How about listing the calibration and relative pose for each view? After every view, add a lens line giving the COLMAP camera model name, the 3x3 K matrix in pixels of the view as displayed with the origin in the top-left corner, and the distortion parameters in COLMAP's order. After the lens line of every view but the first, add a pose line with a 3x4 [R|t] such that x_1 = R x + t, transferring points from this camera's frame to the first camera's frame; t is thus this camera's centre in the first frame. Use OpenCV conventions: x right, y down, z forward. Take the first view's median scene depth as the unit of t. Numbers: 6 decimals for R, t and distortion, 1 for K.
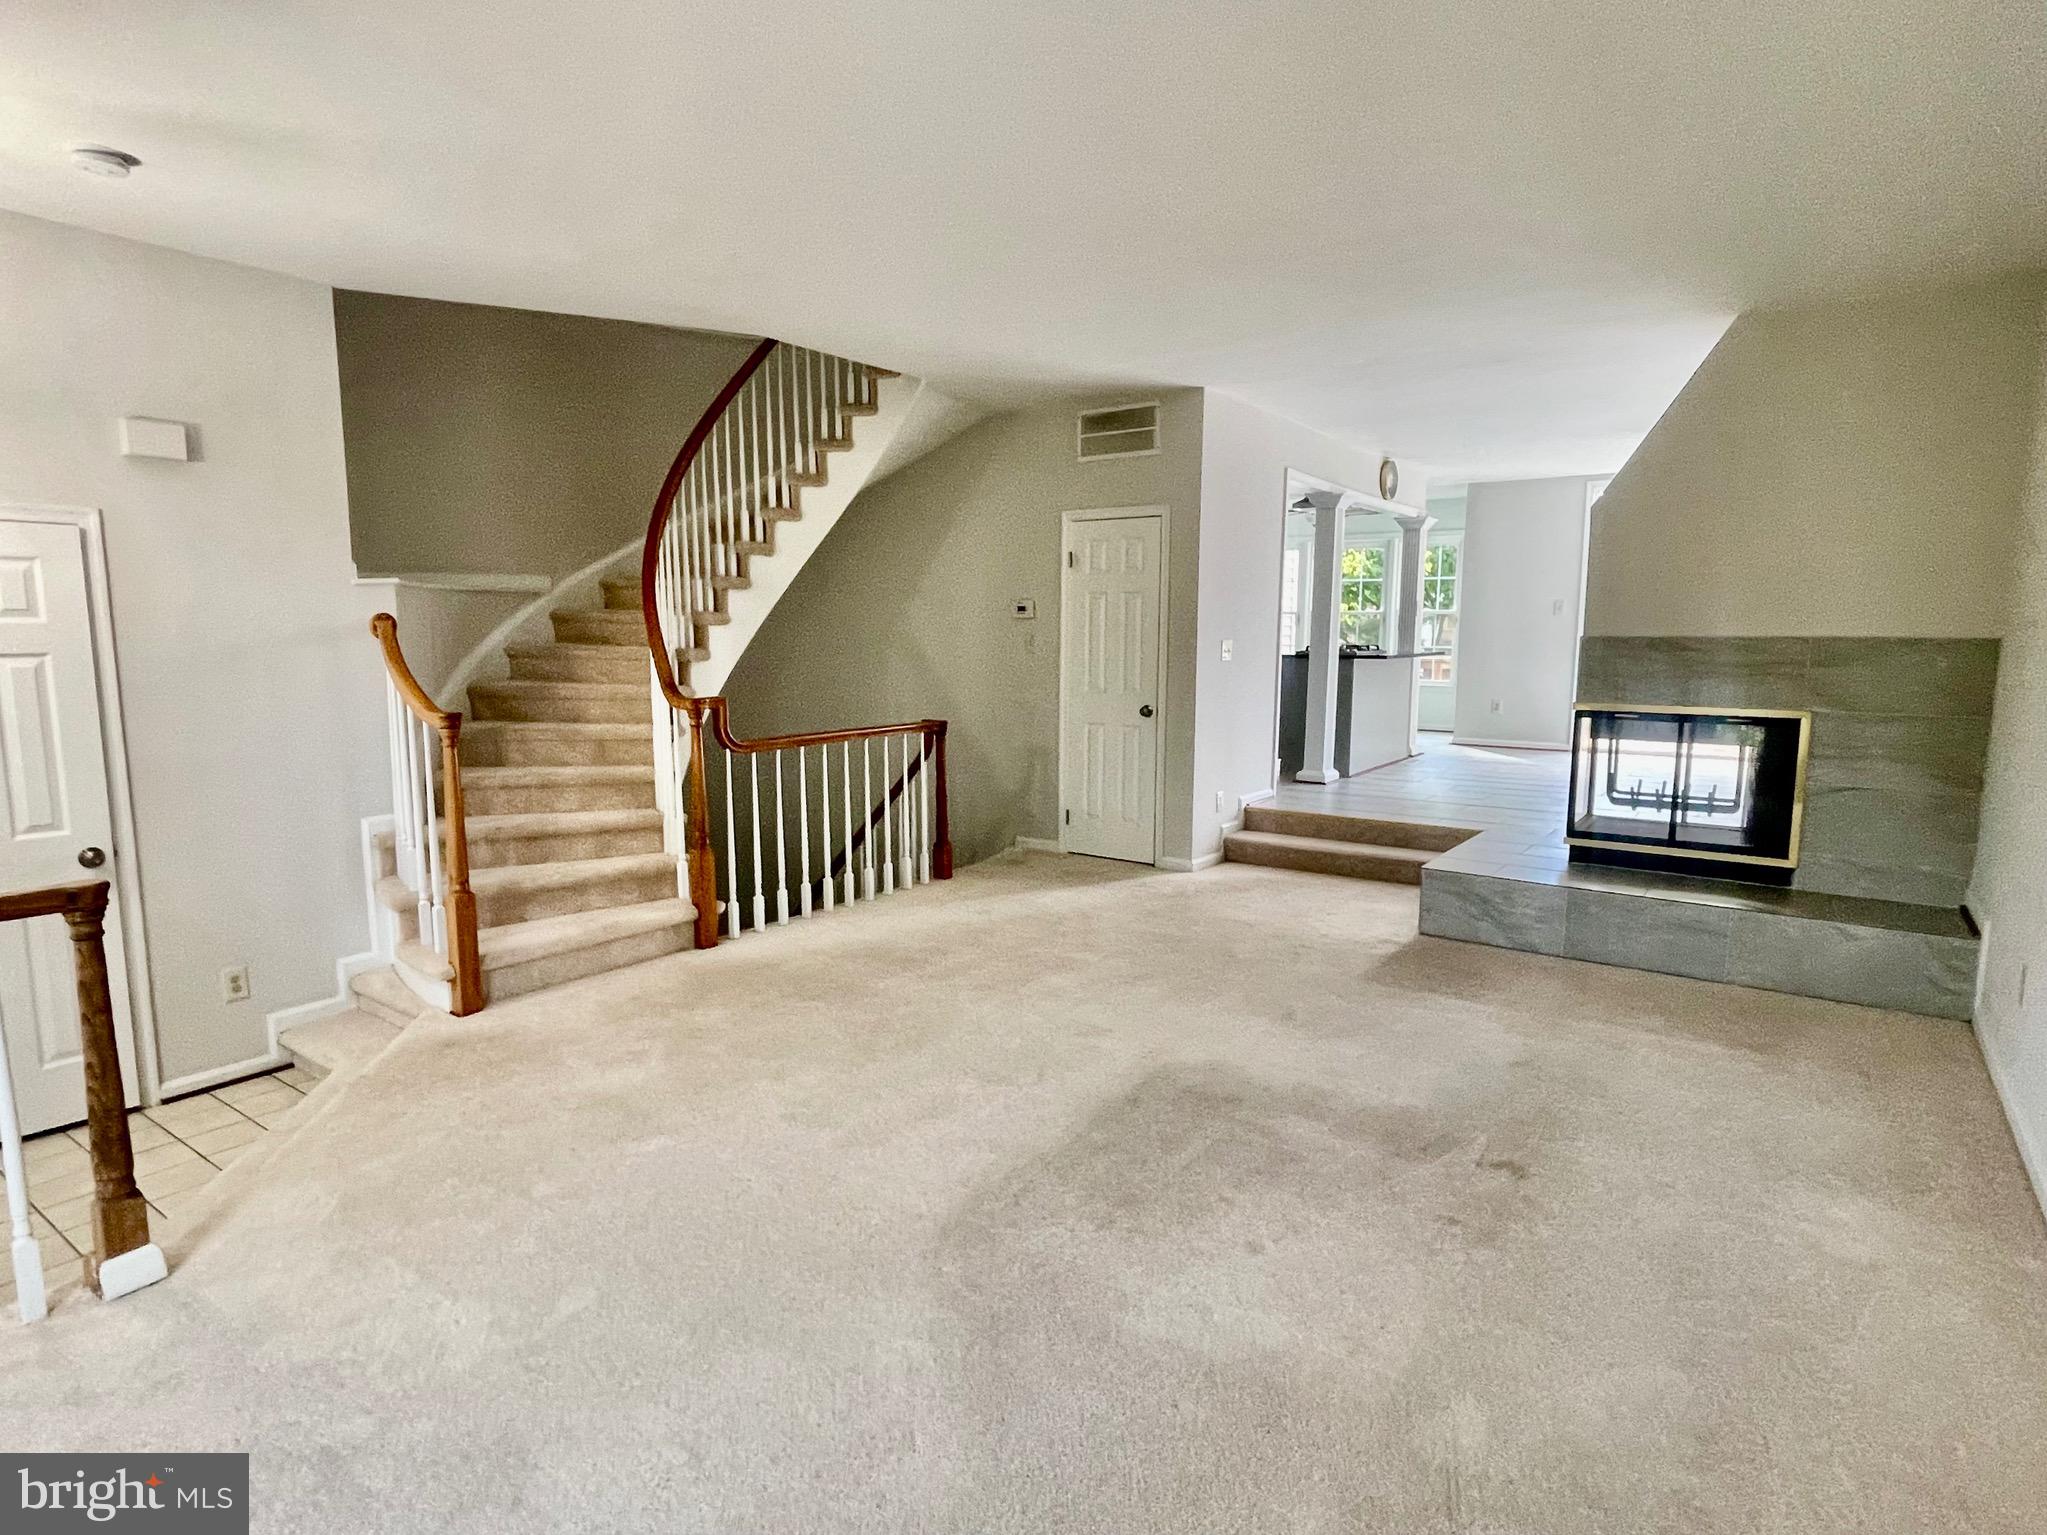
lens RADIAL K [[1080.2, 0, 1016.6], [0, 1080.2, 775.1], [0, 0, 1]] dist [-0.005787, -0.000388]
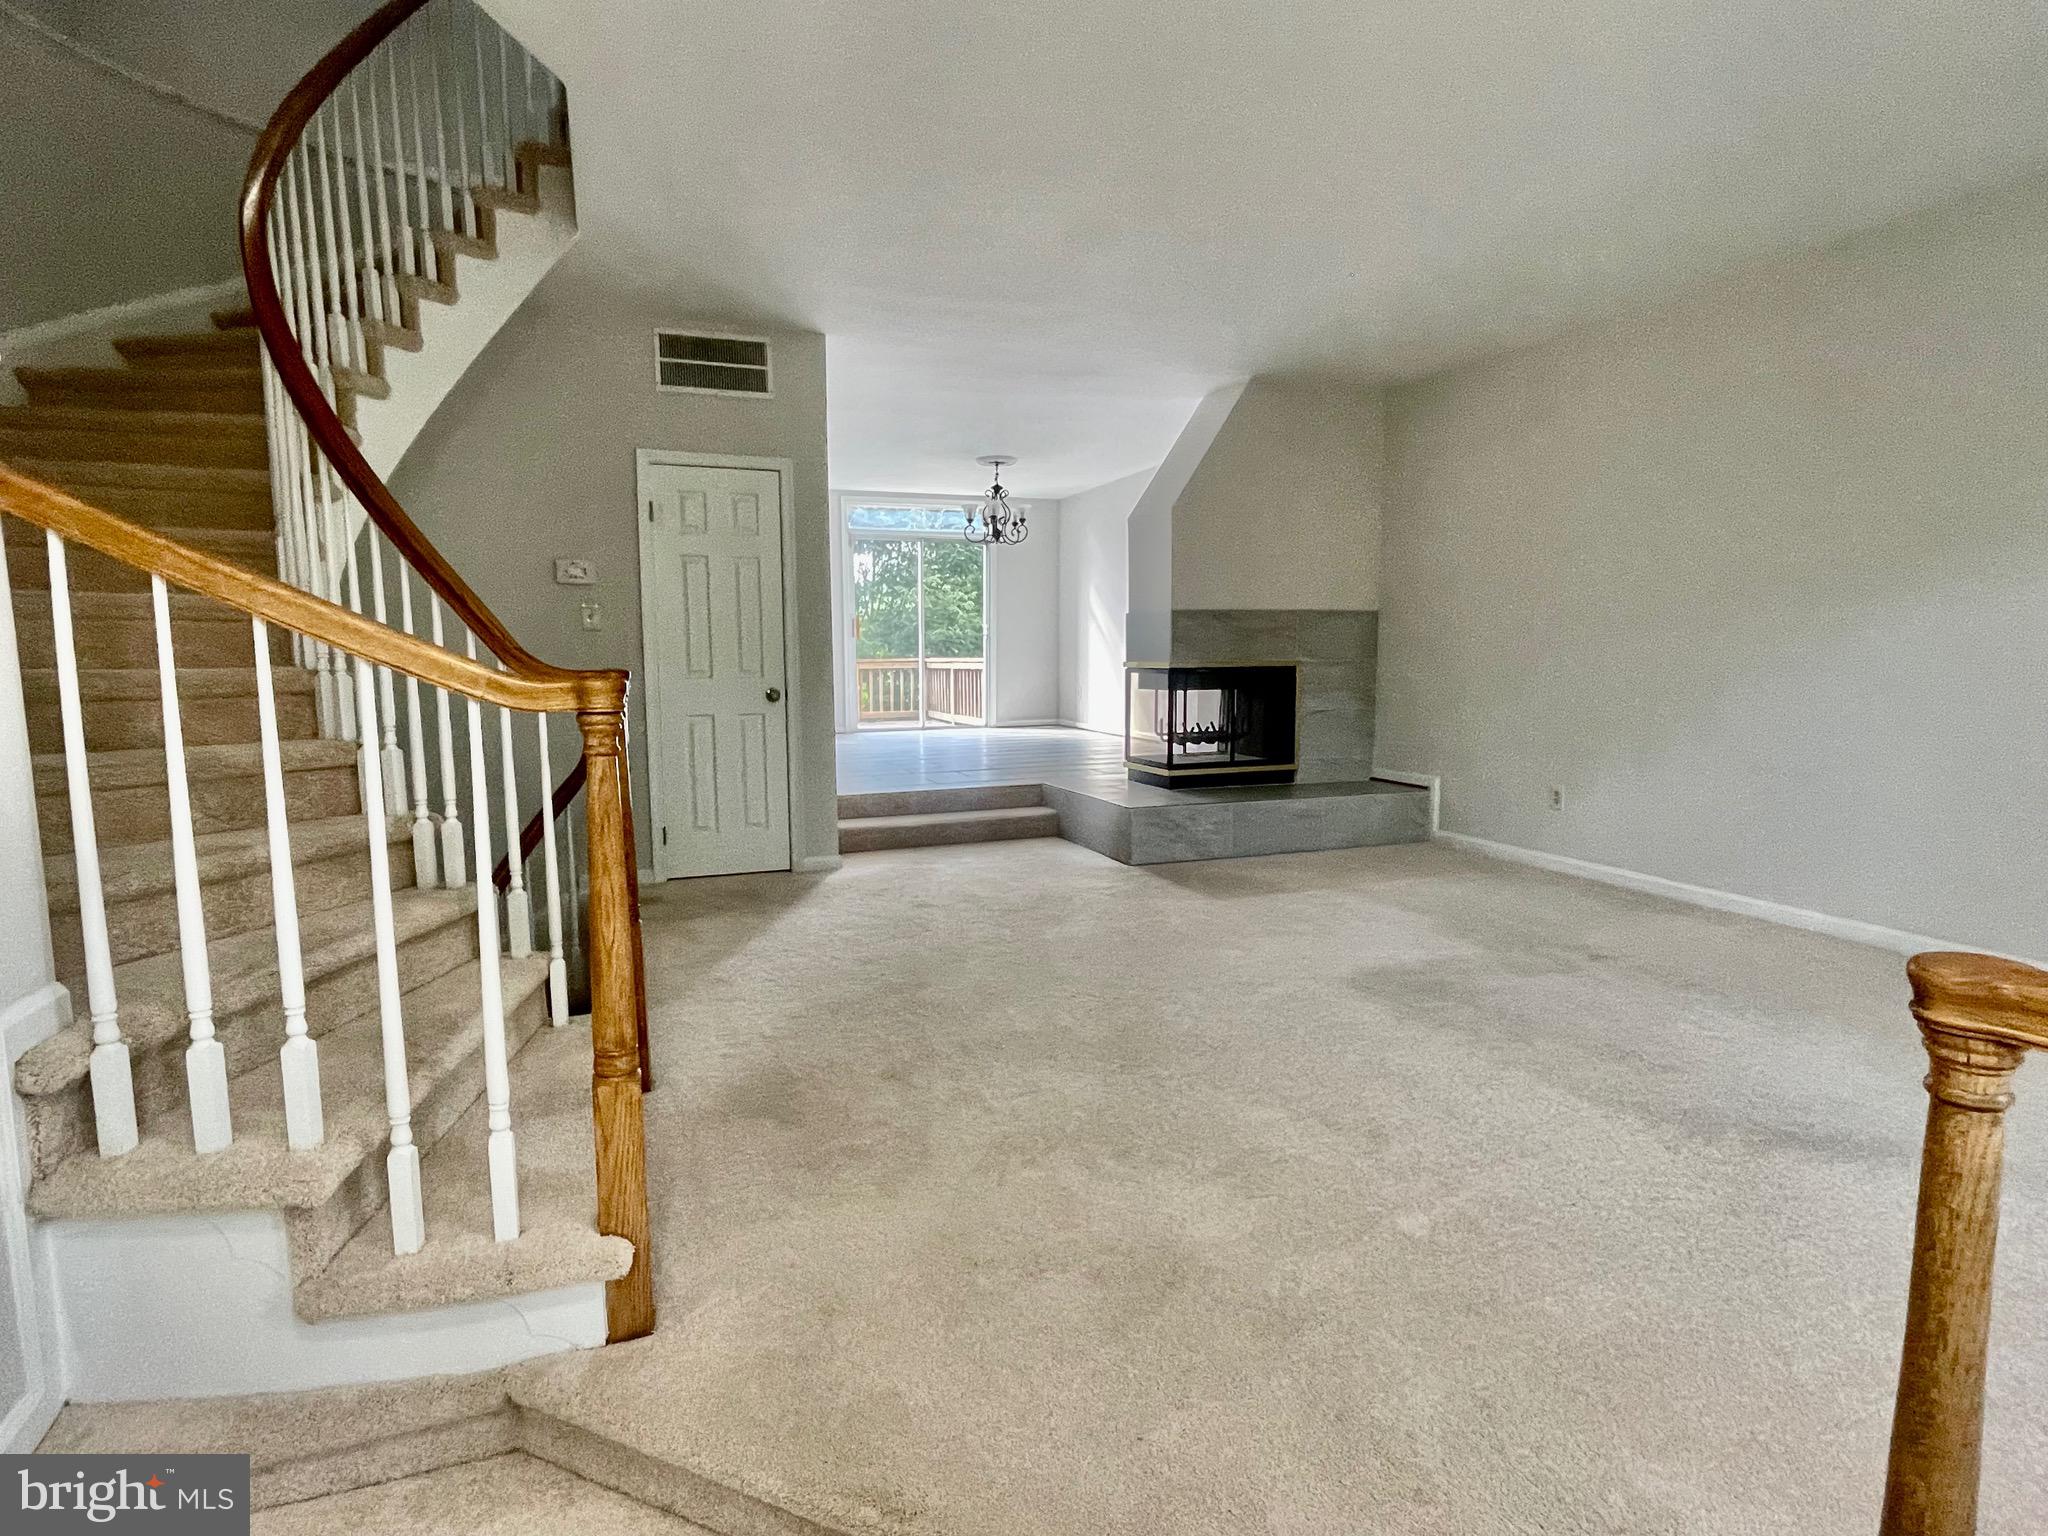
lens RADIAL K [[1080.7, 0, 1018.9], [0, 1080.7, 764.5], [0, 0, 1]] dist [-0.005787, -0.000388]
pose [[0.549508, -0.100693, 0.829399, -0.549487], [0.114338, 0.992434, 0.044733, -0.021842], [-0.827628, 0.070251, 0.556863, 0.395117]]
